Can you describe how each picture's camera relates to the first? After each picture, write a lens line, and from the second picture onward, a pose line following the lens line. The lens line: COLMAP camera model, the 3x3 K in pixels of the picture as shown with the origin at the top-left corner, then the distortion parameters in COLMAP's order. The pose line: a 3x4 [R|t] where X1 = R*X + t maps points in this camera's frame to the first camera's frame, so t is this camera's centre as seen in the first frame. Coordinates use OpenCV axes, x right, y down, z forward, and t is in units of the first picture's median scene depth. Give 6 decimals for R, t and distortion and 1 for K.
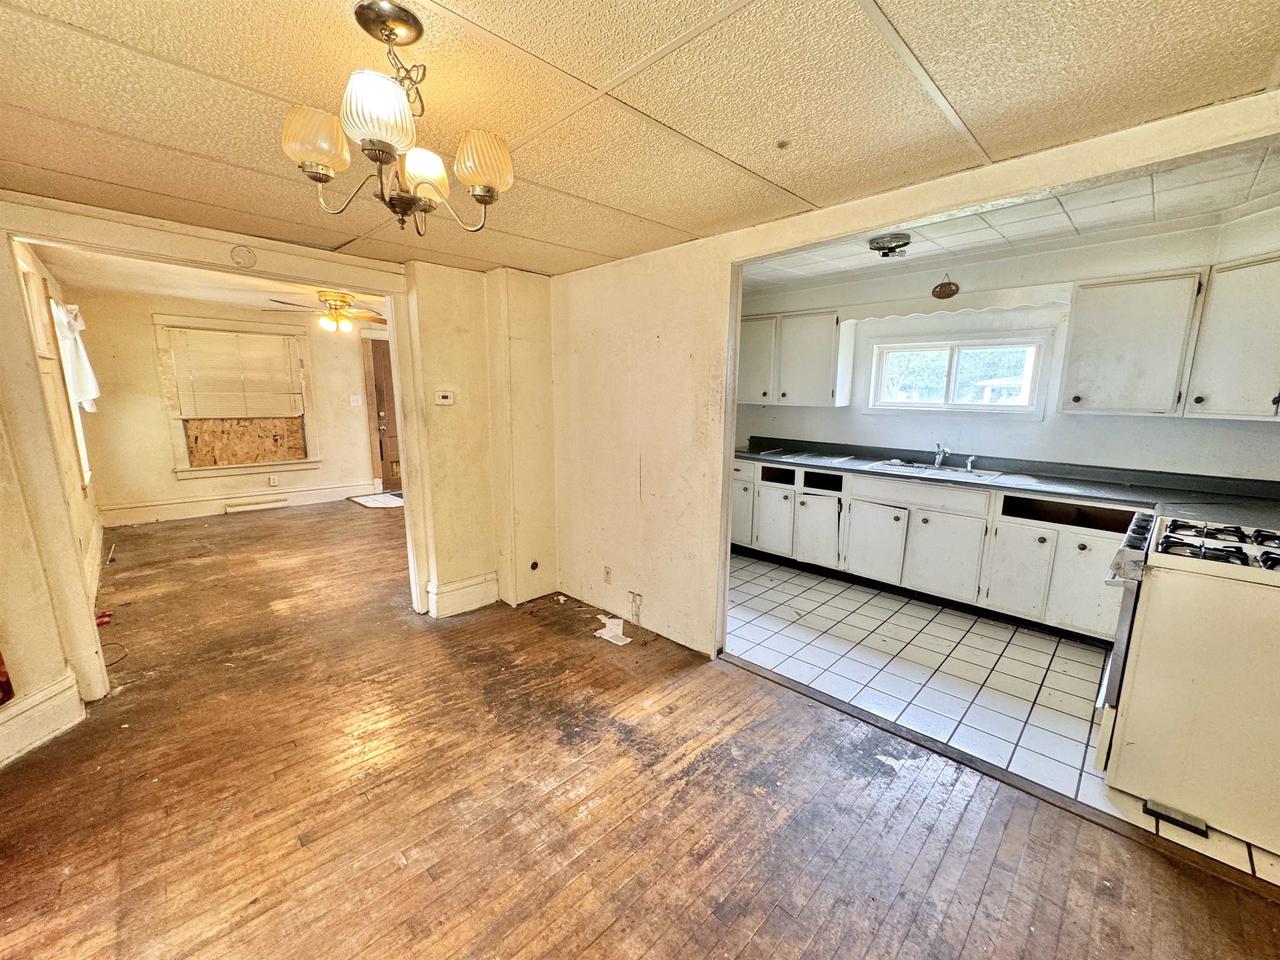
lens RADIAL K [[509.9, 0, 638.9], [0, 509.9, 481.1], [0, 0, 1]] dist [-0.000185, 0.000129]
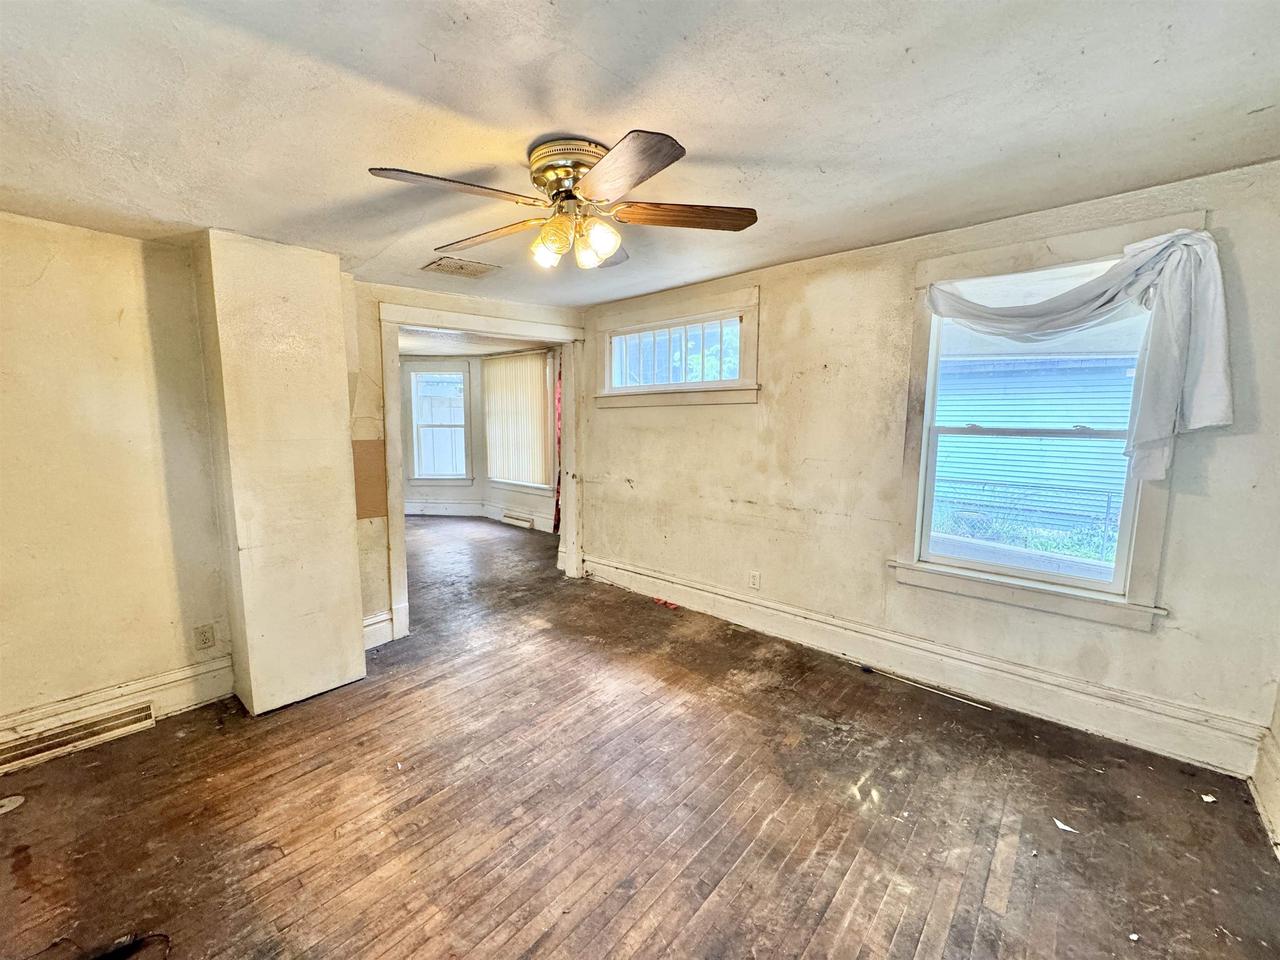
lens RADIAL K [[509.9, 0, 637.1], [0, 509.9, 482.2], [0, 0, 1]] dist [-0.000185, 0.000129]
pose [[-0.997998, -0.006753, -0.062891, -1.017185], [-0.025817, 0.951178, 0.307561, -0.429281], [0.057744, 0.308569, -0.949448, 2.324330]]
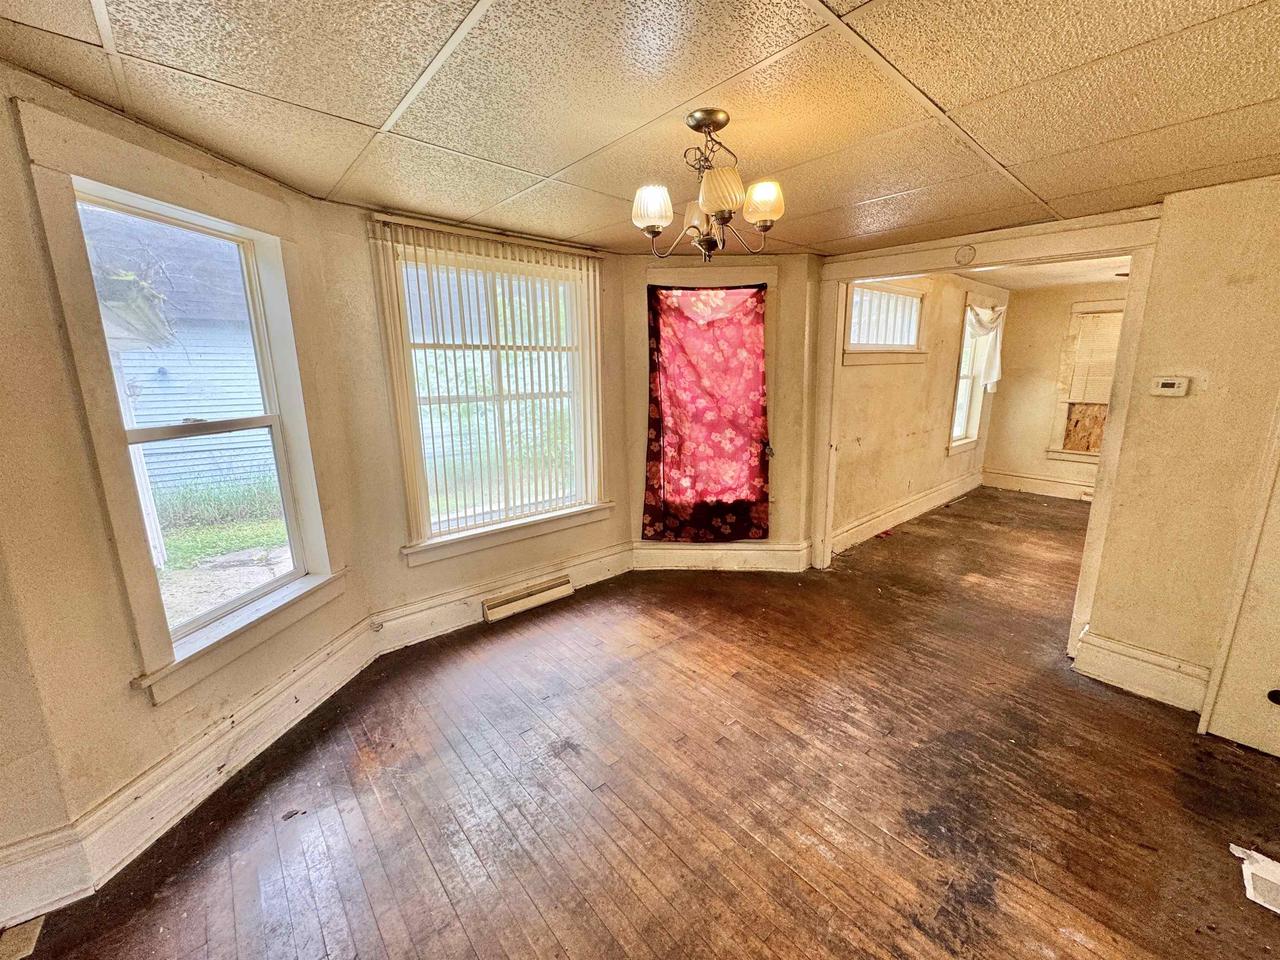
lens RADIAL K [[509.9, 0, 638.5], [0, 509.9, 477.8], [0, 0, 1]] dist [-0.000185, 0.000129]
pose [[-0.067071, 0.196148, -0.978278, 0.416903], [-0.173061, 0.963337, 0.205017, -0.067352], [0.982625, 0.183053, -0.030667, 0.376991]]
